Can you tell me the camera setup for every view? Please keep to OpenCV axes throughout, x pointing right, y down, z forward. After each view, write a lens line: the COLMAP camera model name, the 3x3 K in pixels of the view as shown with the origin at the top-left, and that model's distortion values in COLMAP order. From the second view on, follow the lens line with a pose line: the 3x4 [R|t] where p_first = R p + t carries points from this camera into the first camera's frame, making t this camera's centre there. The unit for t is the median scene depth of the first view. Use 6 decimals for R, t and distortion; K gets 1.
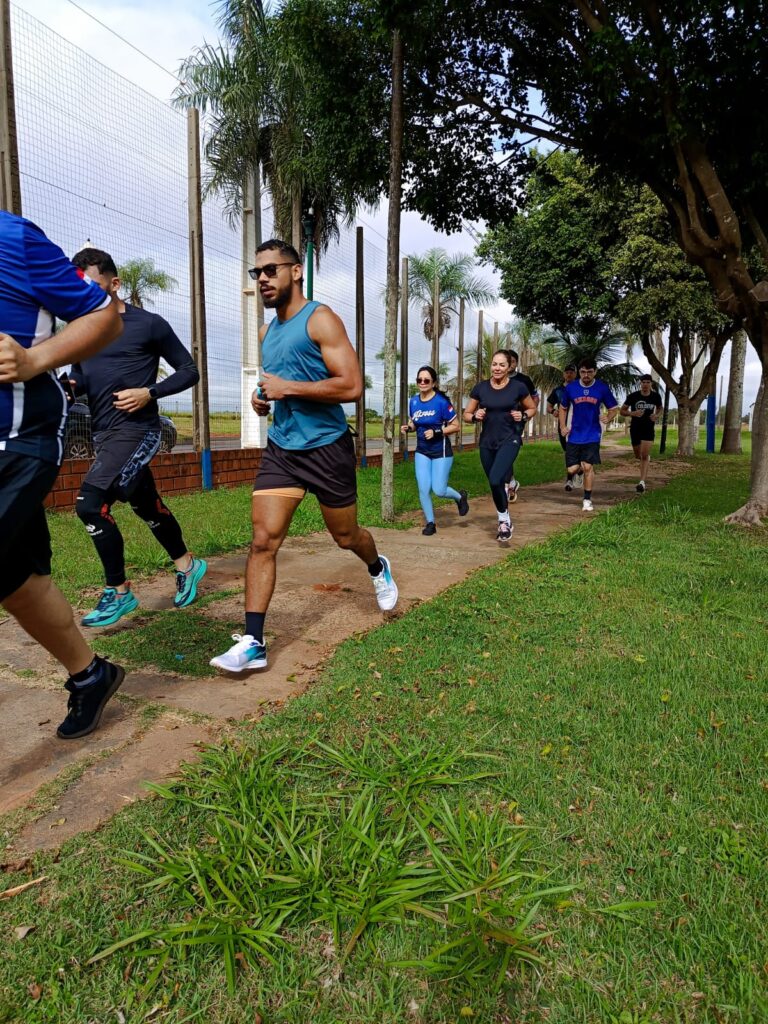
lens RADIAL K [[687.4, 0, 384.4], [0, 687.4, 510.4], [0, 0, 1]] dist [0.059161, -0.076430]
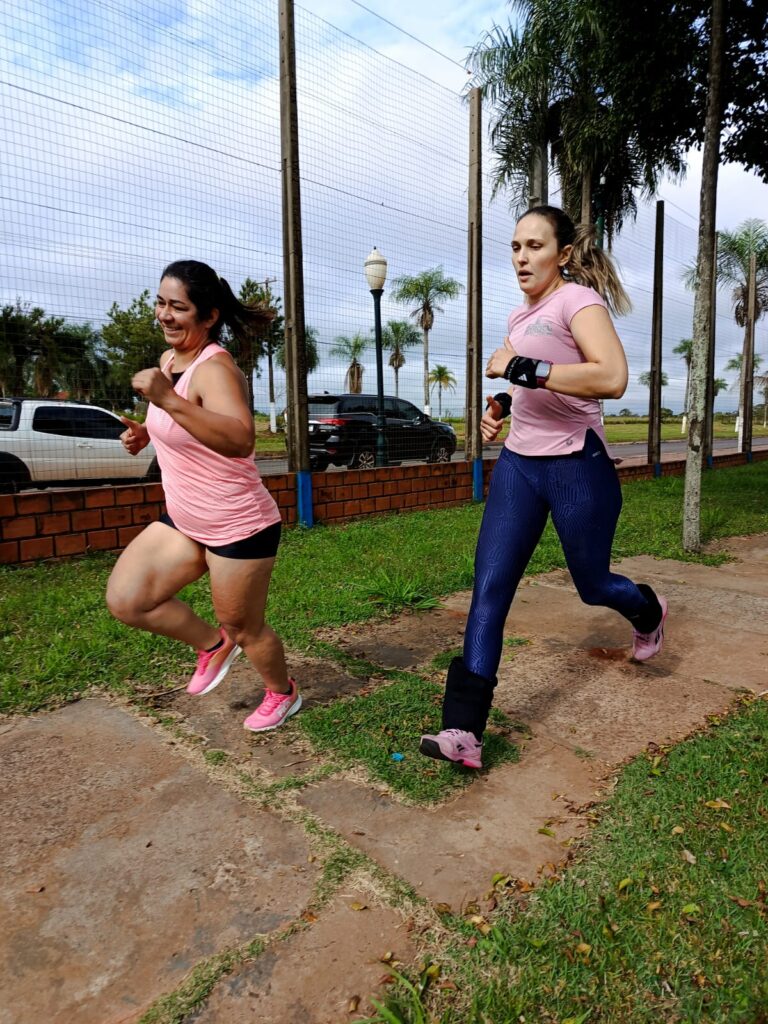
lens RADIAL K [[686.5, 0, 438.3], [0, 686.5, 508.7], [0, 0, 1]] dist [0.076155, -0.083419]
pose [[0.944938, 0.021427, -0.326547, -0.020667], [-0.023189, 0.999730, -0.001504, -0.048818], [0.326427, 0.008994, 0.945180, 0.302213]]
